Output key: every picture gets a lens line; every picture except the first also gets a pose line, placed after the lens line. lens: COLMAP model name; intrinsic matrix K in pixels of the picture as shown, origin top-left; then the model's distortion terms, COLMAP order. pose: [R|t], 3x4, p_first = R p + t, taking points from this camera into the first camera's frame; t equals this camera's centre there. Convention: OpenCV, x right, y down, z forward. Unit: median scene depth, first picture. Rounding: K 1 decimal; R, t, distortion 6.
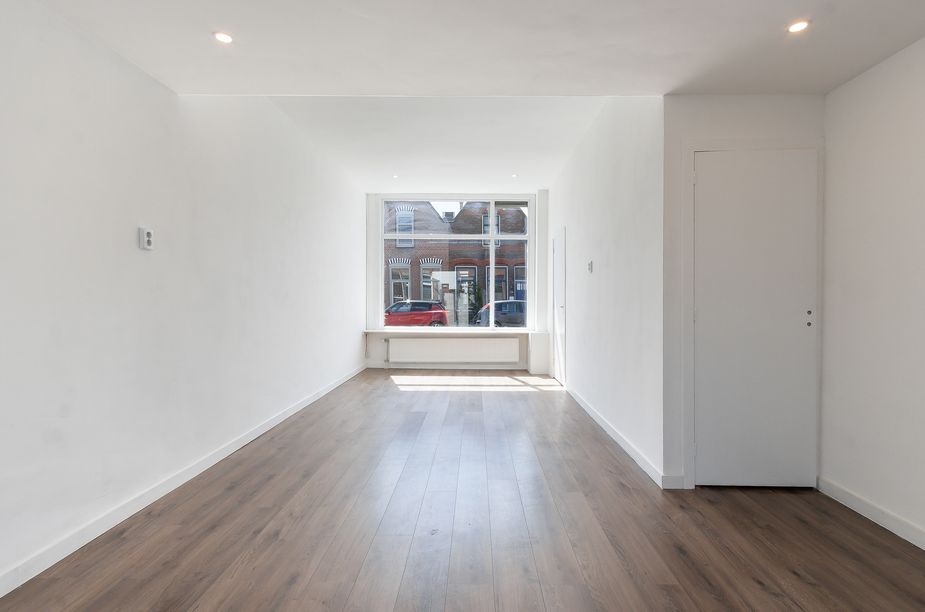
lens RADIAL K [[429.3, 0, 450.5], [0, 429.3, 301.9], [0, 0, 1]] dist [-0.002608, -0.000818]
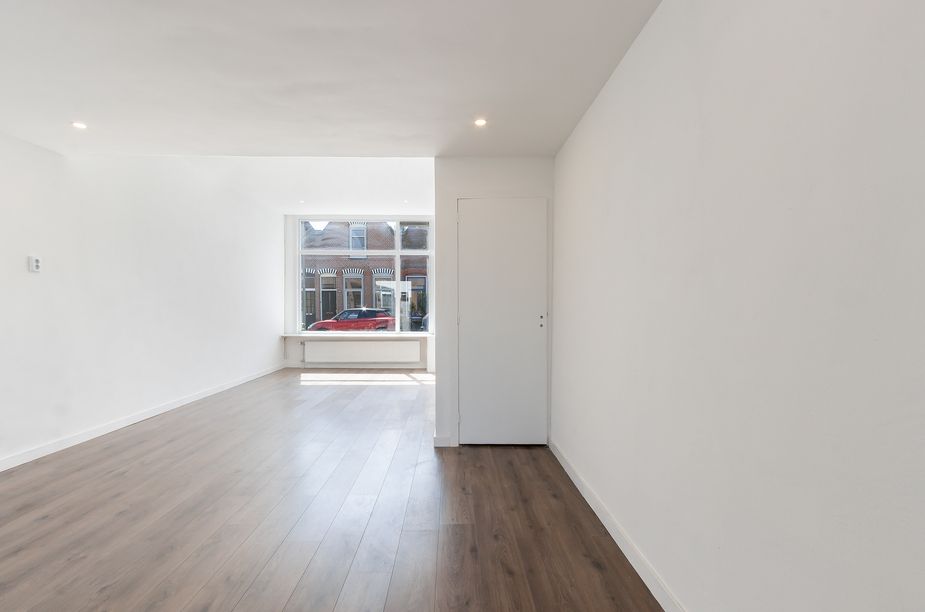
lens RADIAL K [[429.3, 0, 455.5], [0, 429.3, 311.6], [0, 0, 1]] dist [-0.002608, -0.000818]
pose [[0.999460, -0.001850, 0.032800, 0.220009], [0.001678, 0.999985, 0.005266, -0.000026], [-0.032810, -0.005208, 0.999448, -0.154111]]
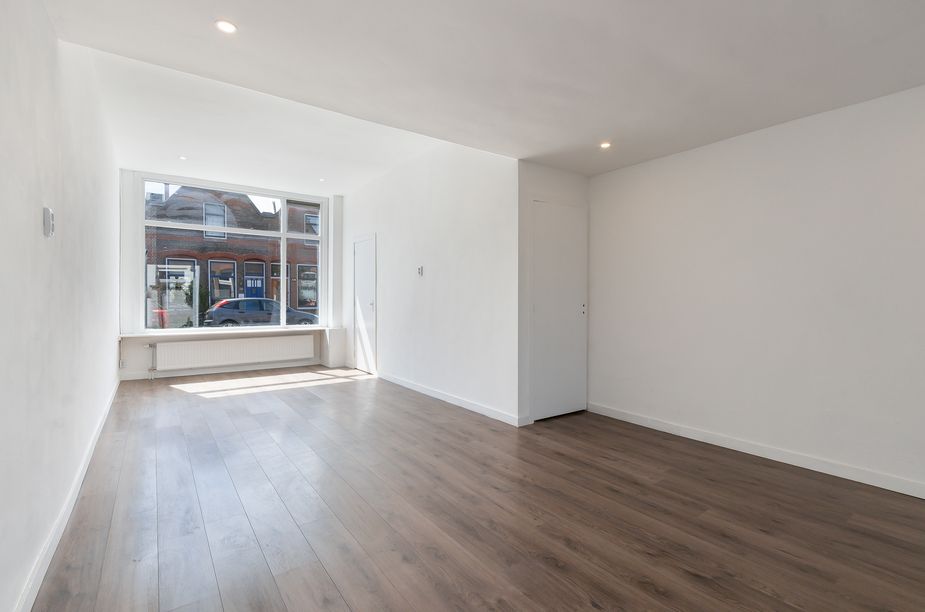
lens RADIAL K [[429.3, 0, 446.7], [0, 429.3, 298.2], [0, 0, 1]] dist [-0.002608, -0.000818]
pose [[0.802508, -0.000073, 0.596642, -0.251704], [0.002204, 0.999994, -0.002842, 0.000369], [-0.596637, 0.003596, 0.802503, -0.011648]]
